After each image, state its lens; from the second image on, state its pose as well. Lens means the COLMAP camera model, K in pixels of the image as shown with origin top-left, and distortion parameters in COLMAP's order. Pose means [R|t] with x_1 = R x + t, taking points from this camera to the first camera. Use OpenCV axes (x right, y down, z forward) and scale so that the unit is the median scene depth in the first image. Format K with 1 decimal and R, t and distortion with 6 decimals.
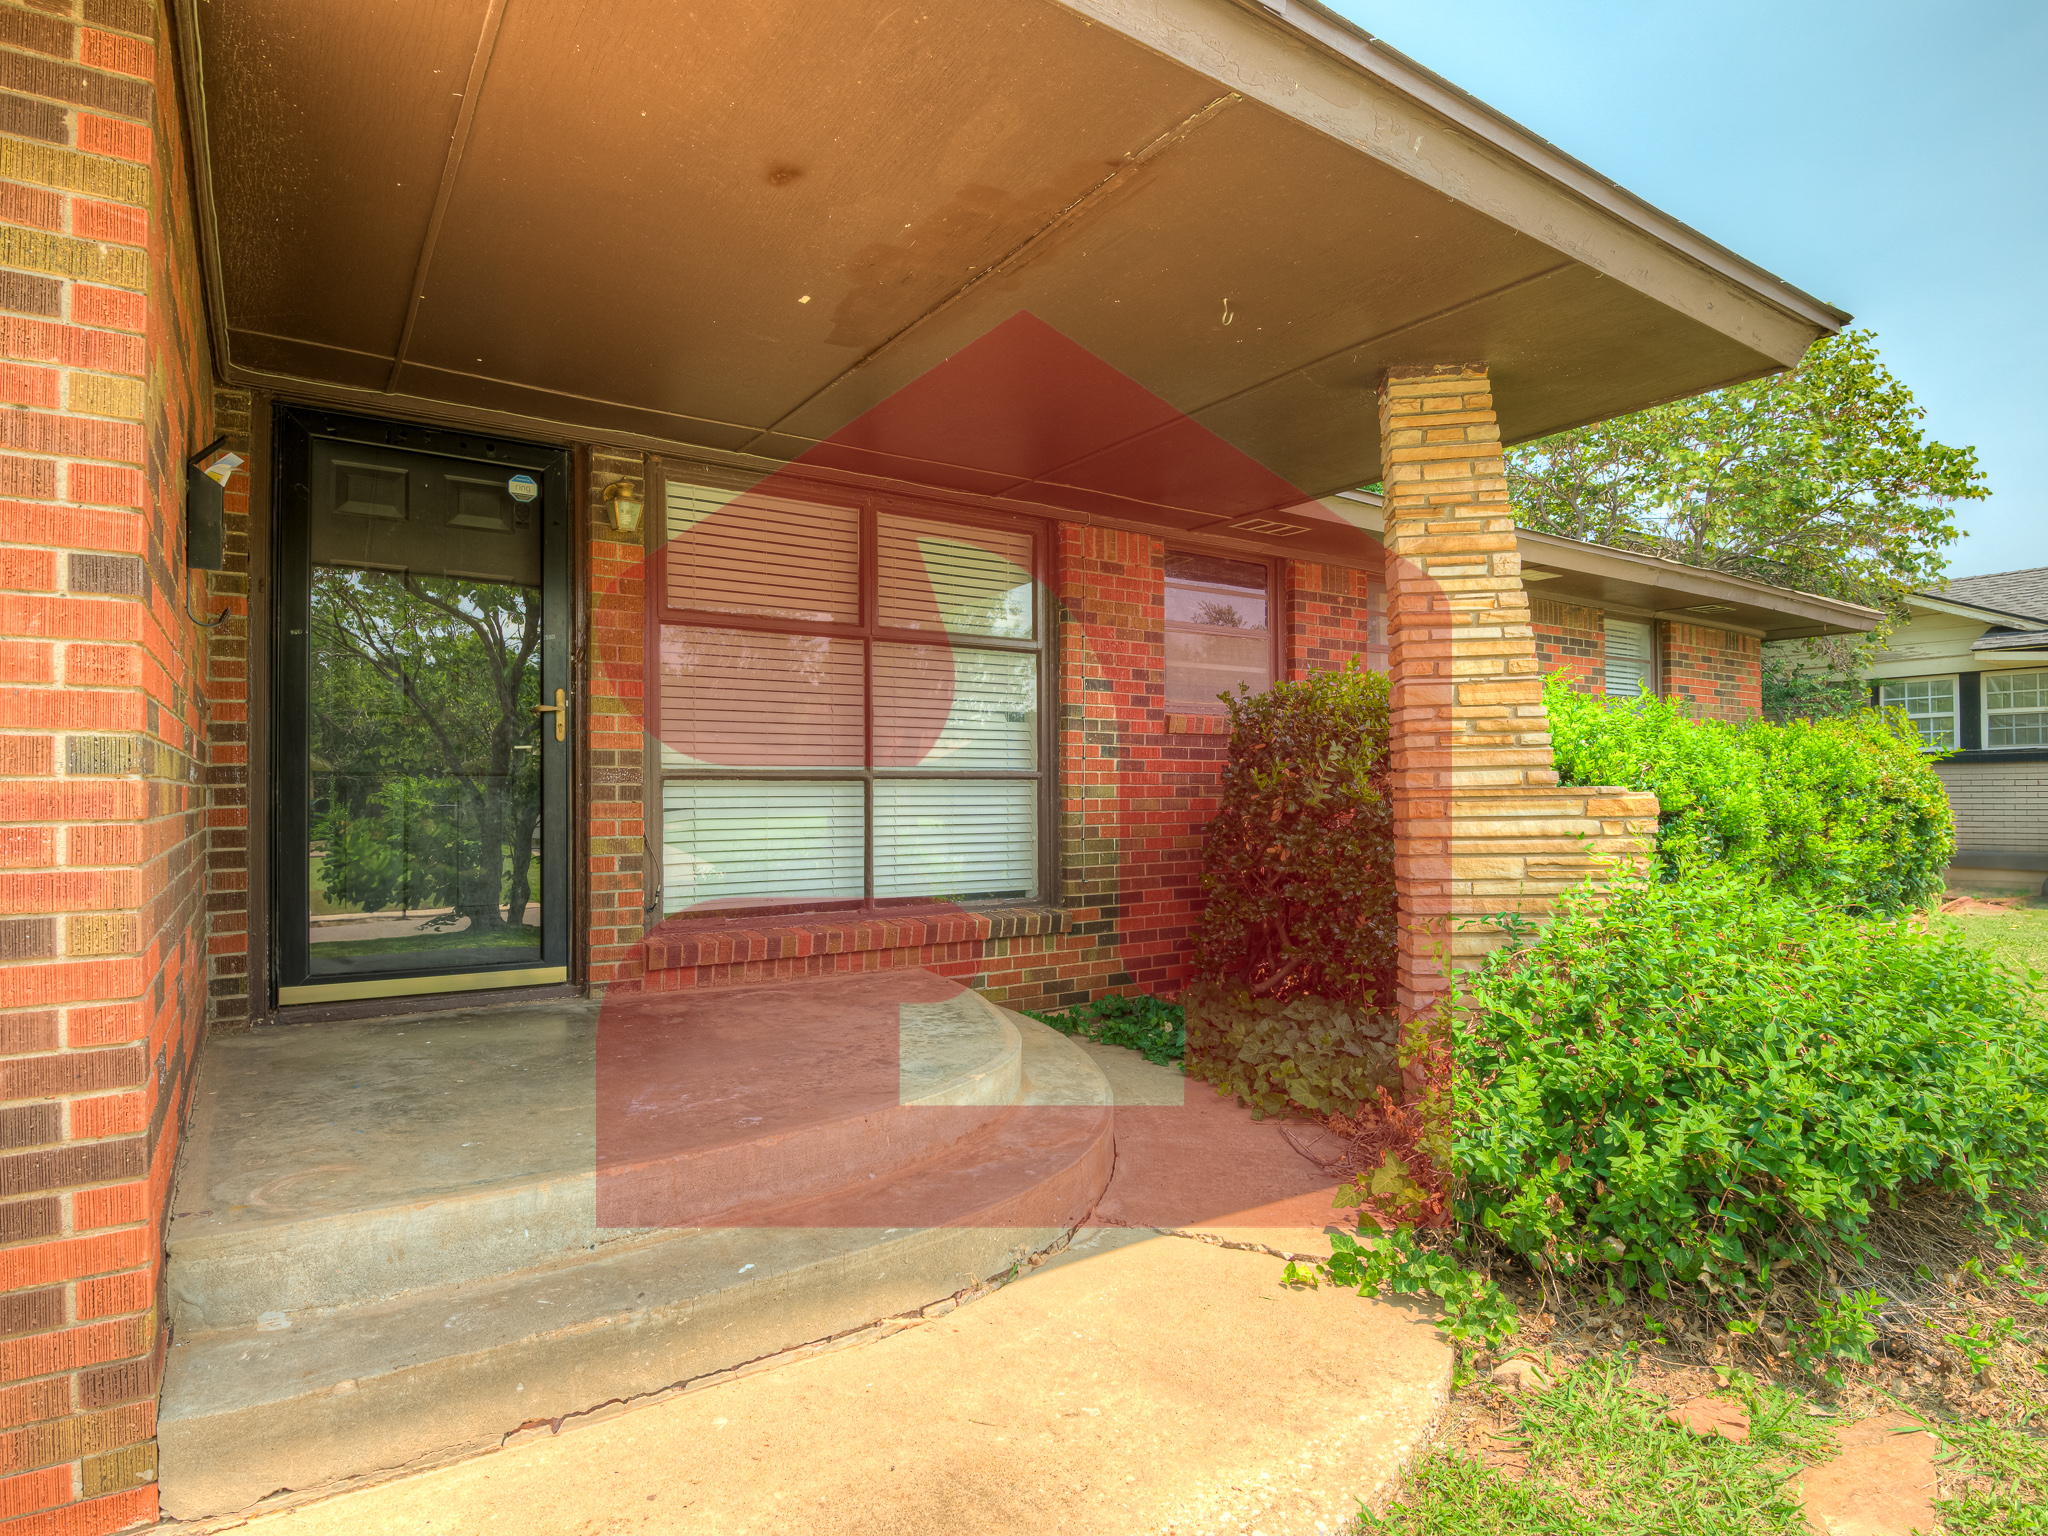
lens RADIAL K [[1146.9, 0, 1031.3], [0, 1146.9, 756.3], [0, 0, 1]] dist [-0.017936, -0.001287]
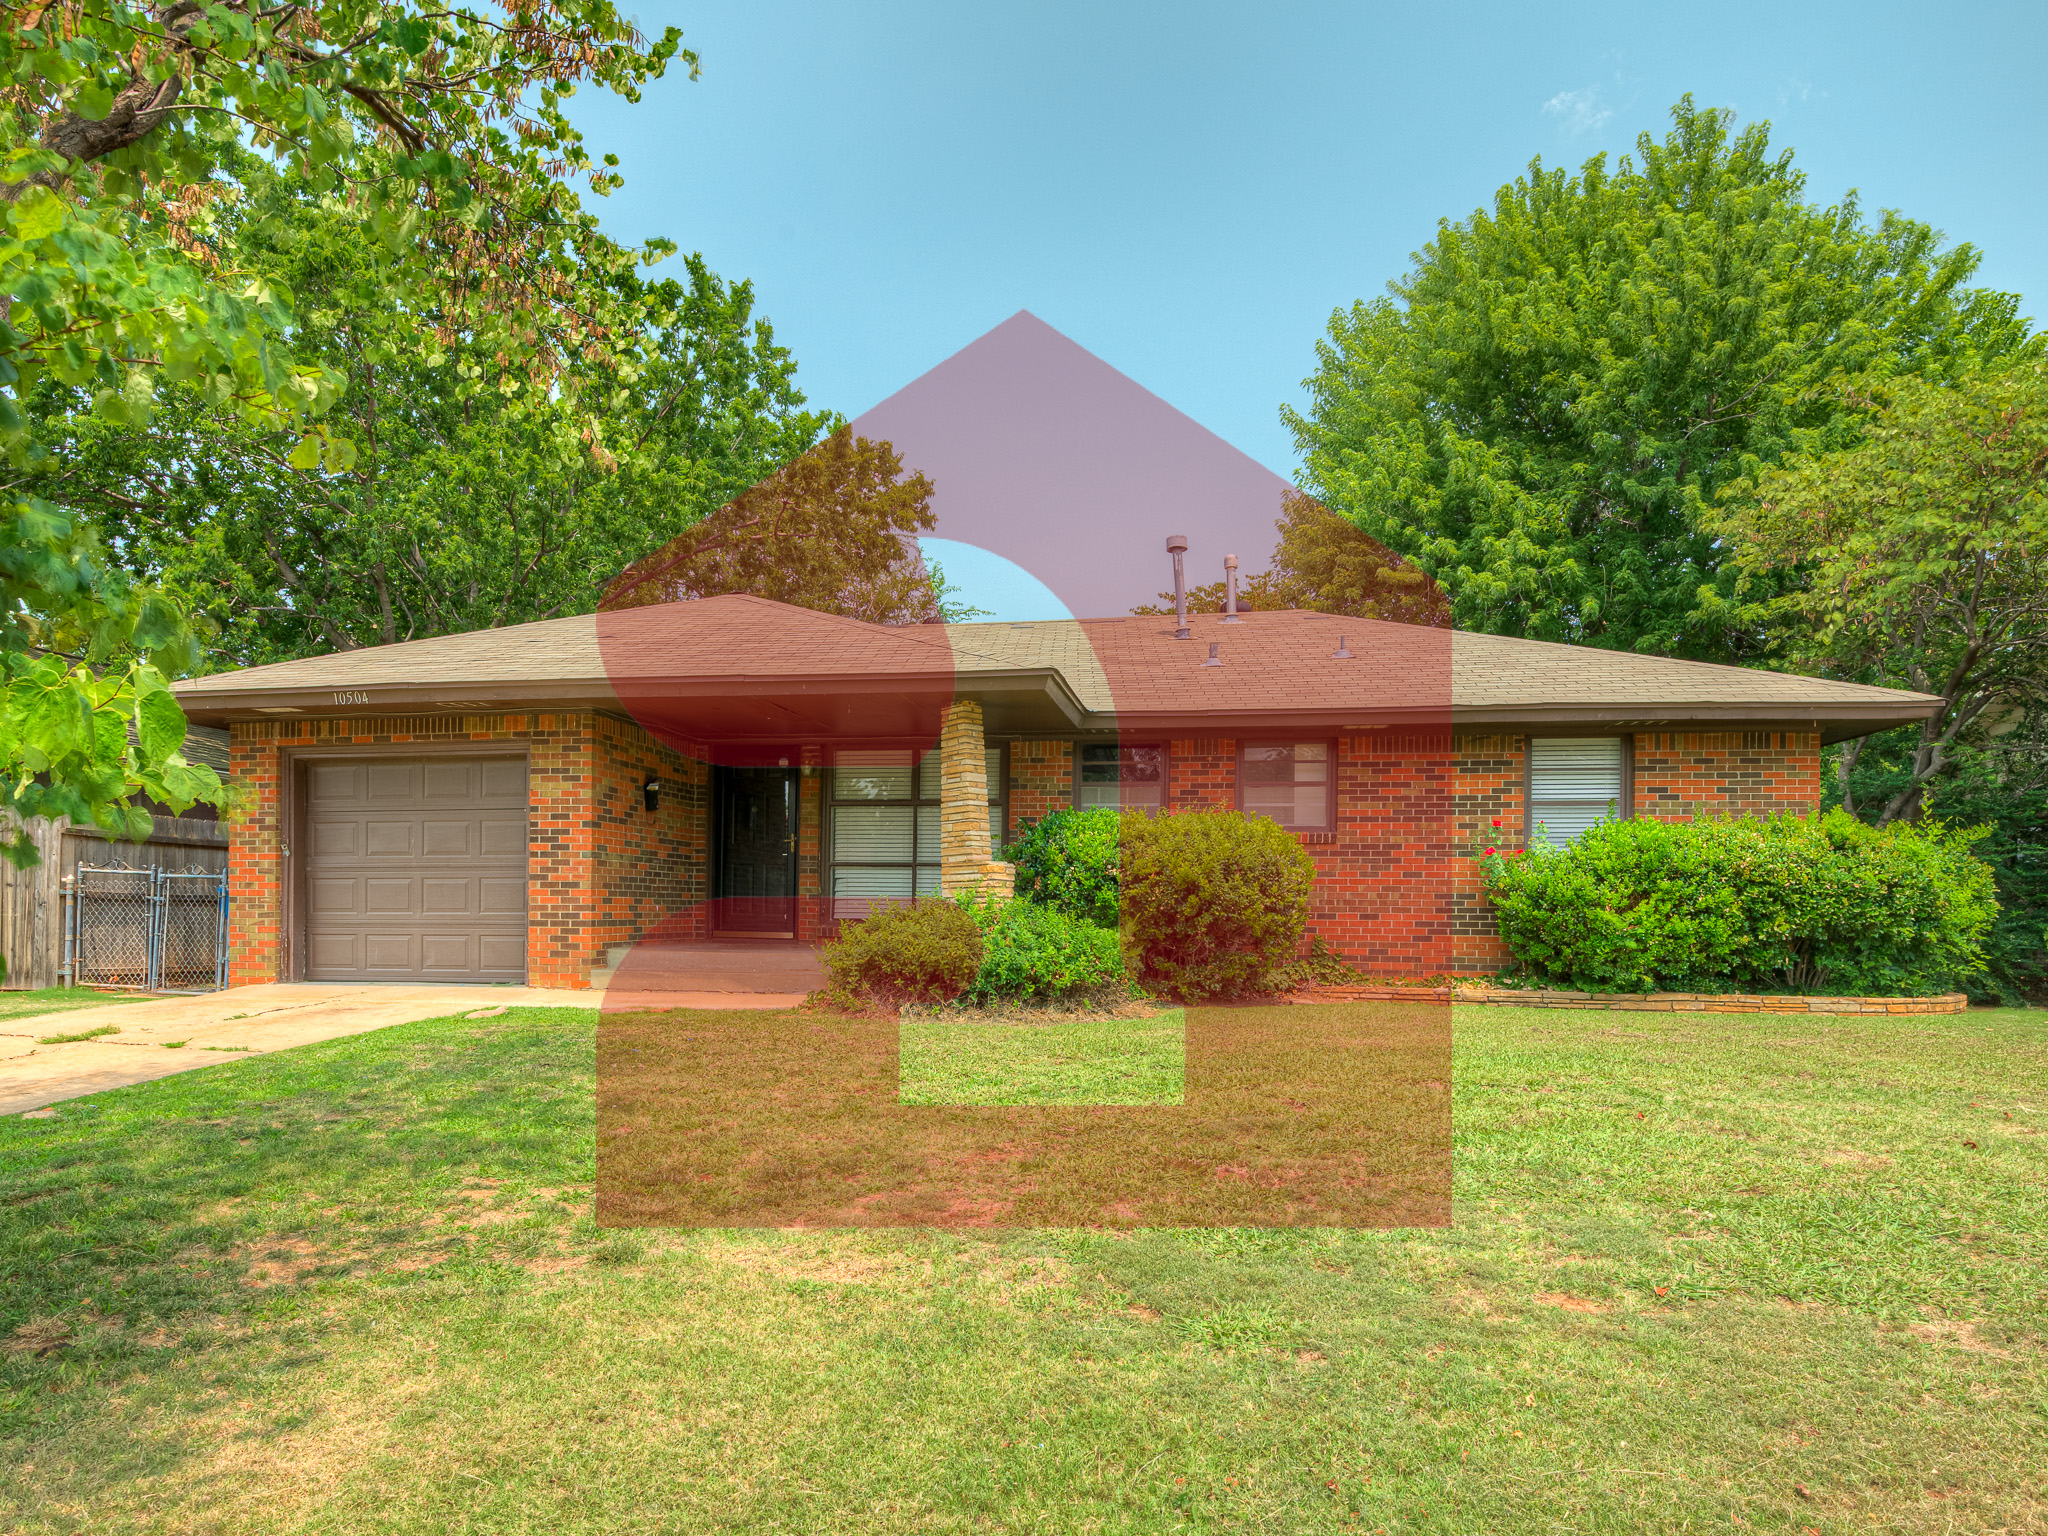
lens RADIAL K [[1337.0, 0, 905.9], [0, 1337.0, 902.2], [0, 0, 1]] dist [-0.027102, 0.002178]
pose [[0.668694, 0.006586, -0.743509, 1.801988], [0.007174, 0.999857, 0.015309, 0.049568], [0.743503, -0.015571, 0.668551, -0.796507]]
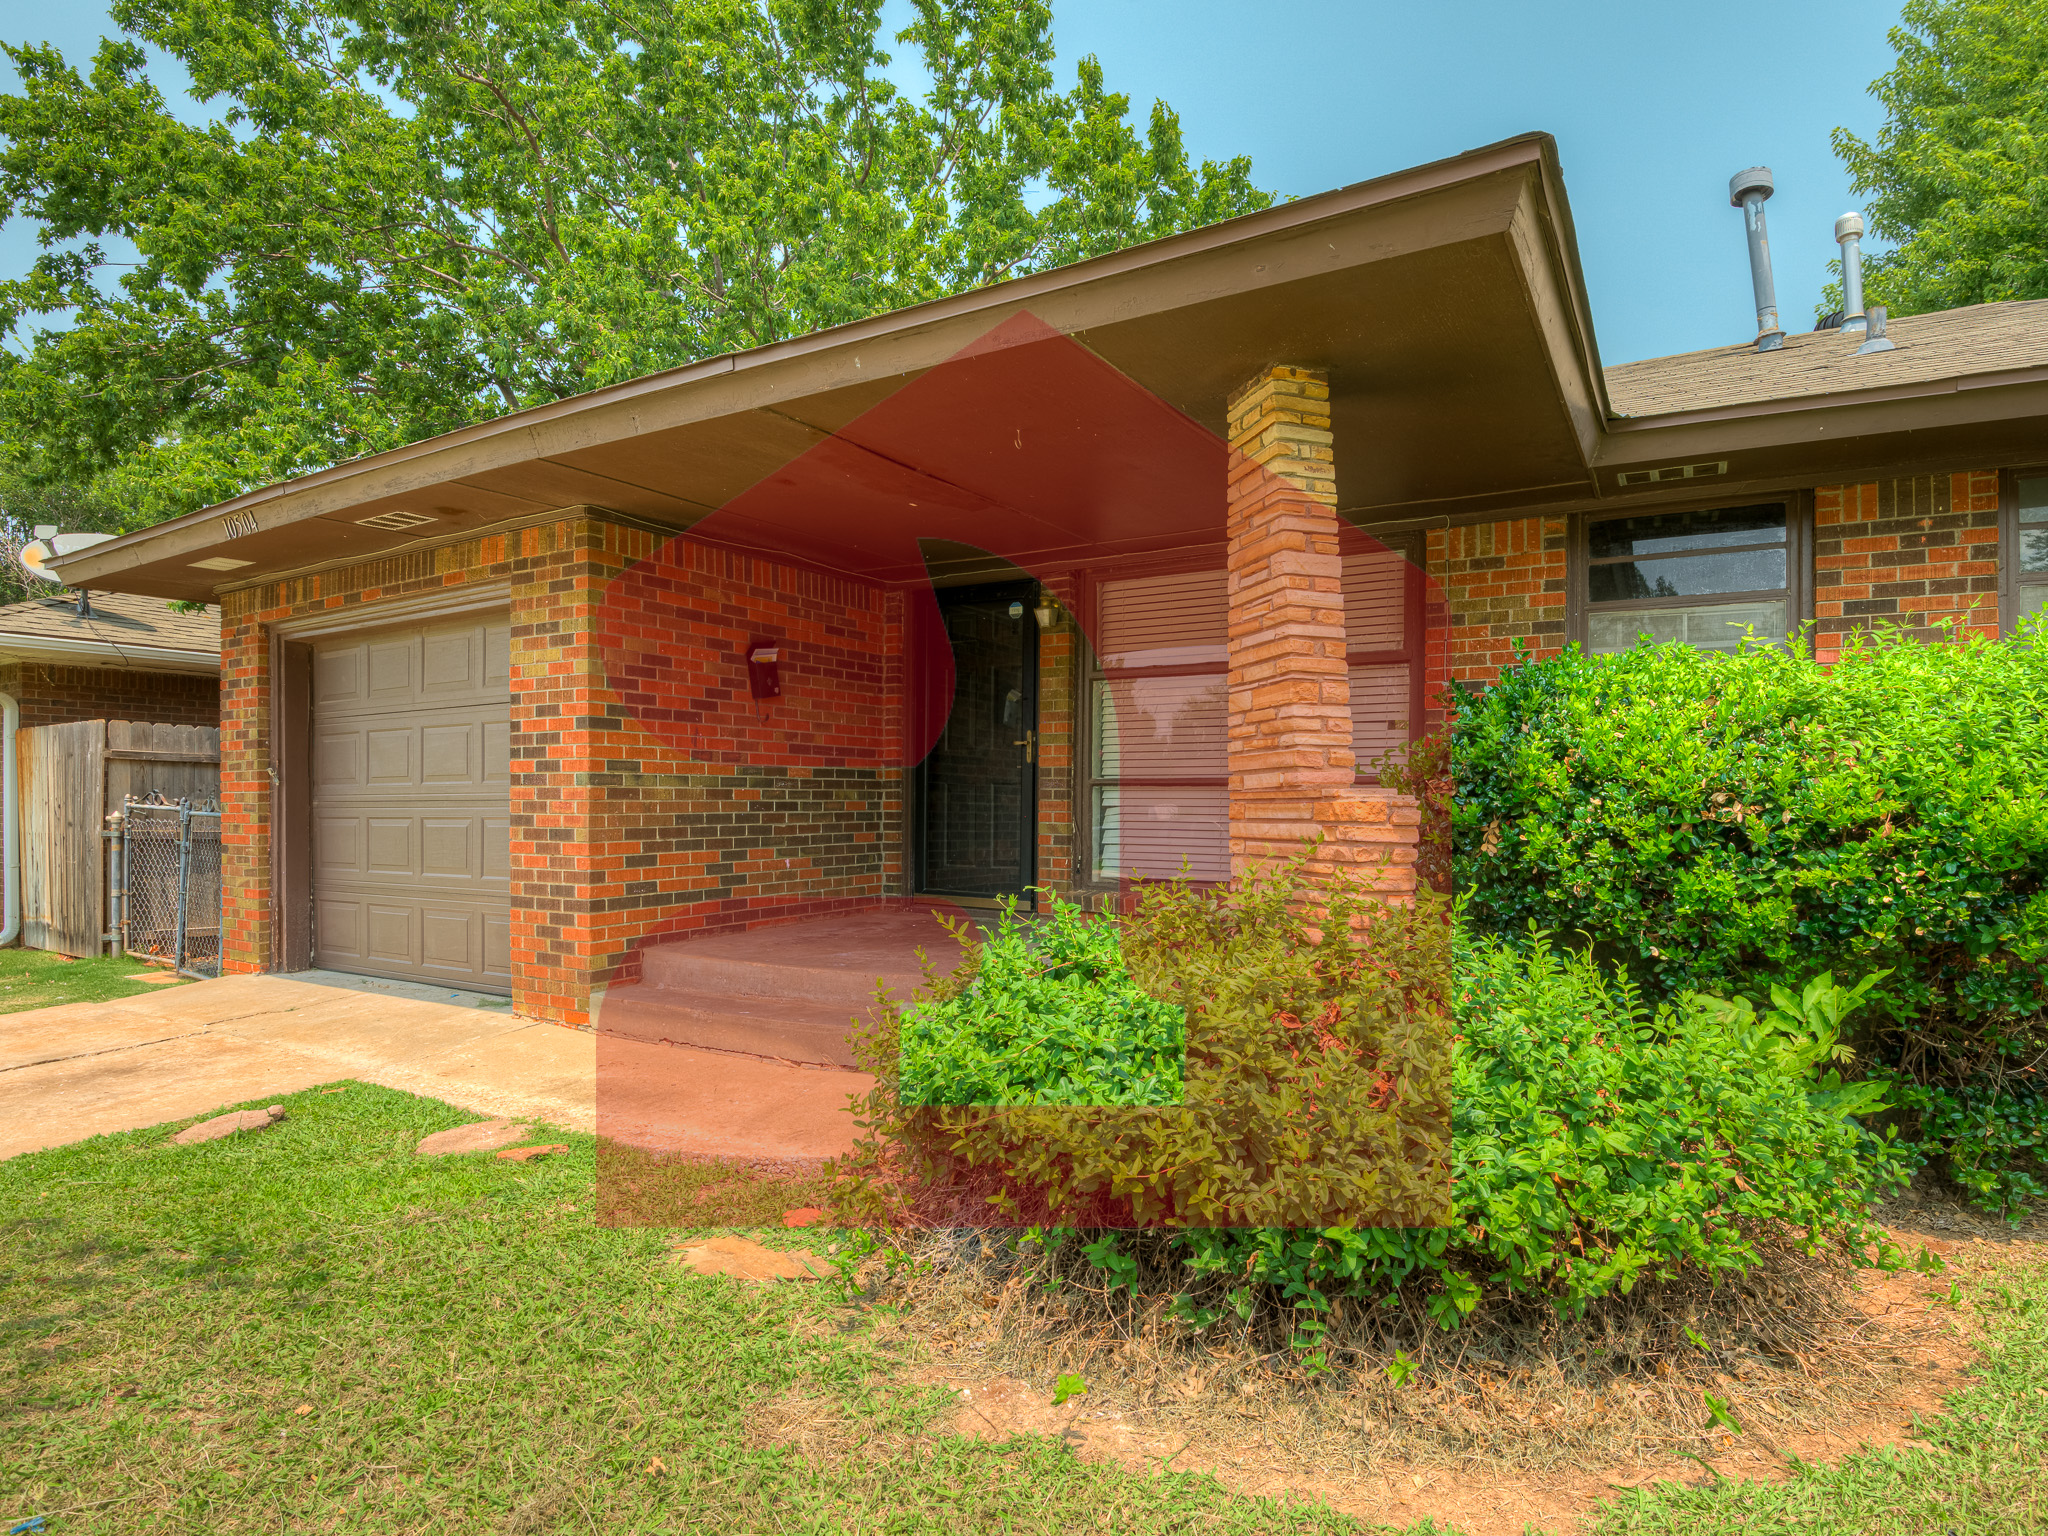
lens RADIAL K [[1096.1, 0, 1001.5], [0, 1096.1, 796.4], [0, 0, 1]] dist [0.000758, -0.029209]
pose [[0.401616, 0.003118, -0.915803, 0.819514], [0.022812, 0.999650, 0.013407, 0.010471], [0.915524, -0.026276, 0.401404, 0.277233]]
